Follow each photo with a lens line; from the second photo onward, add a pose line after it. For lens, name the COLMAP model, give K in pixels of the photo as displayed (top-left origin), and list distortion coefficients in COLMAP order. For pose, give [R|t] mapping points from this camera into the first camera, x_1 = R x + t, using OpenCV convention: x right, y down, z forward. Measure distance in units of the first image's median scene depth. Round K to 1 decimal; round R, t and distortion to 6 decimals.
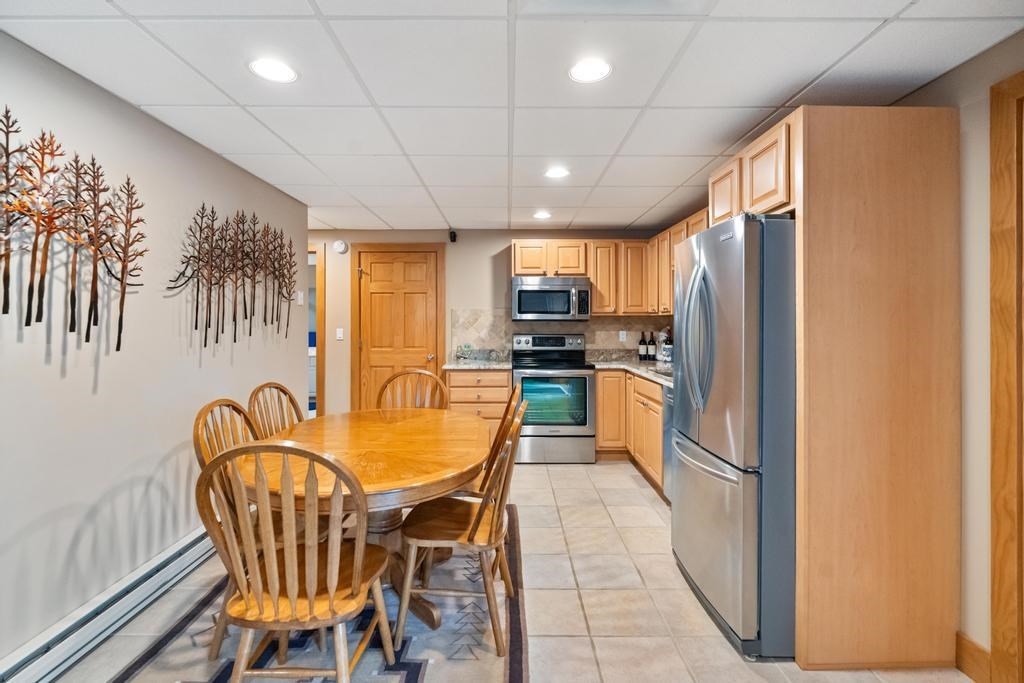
lens RADIAL K [[457.8, 0, 530.5], [0, 457.8, 318.3], [0, 0, 1]] dist [-0.001253, -0.000129]
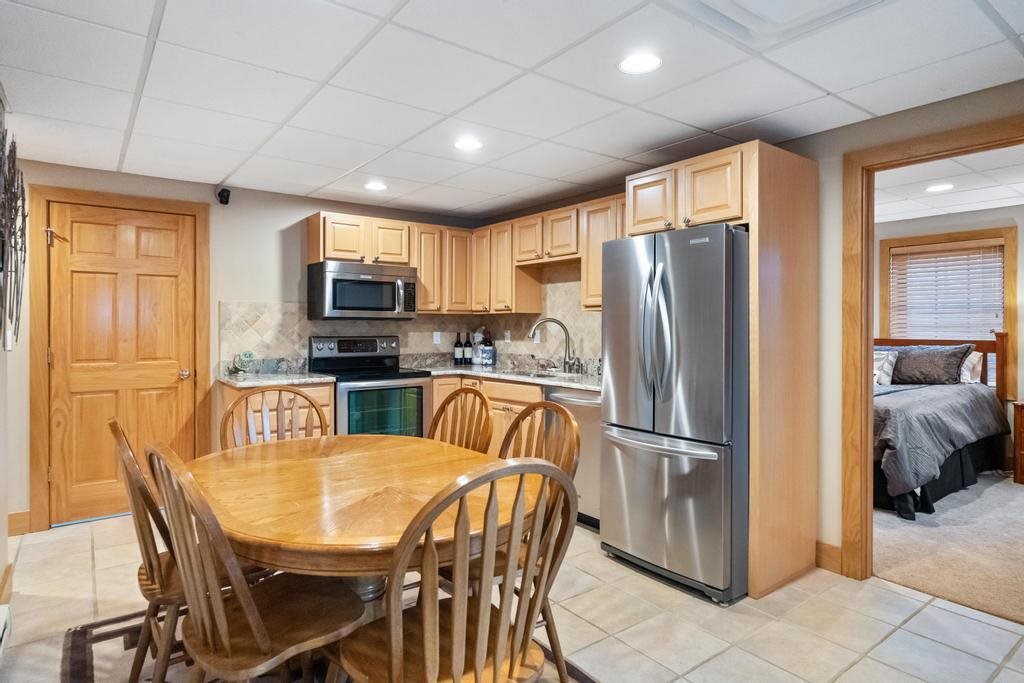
lens RADIAL K [[554.8, 0, 515.1], [0, 554.8, 326.5], [0, 0, 1]] dist [-0.000740, -0.001868]
pose [[0.811232, -0.001815, 0.584722, -0.310865], [-0.003364, 0.999964, 0.007772, 0.009622], [-0.584715, -0.008272, 0.811197, 0.068061]]
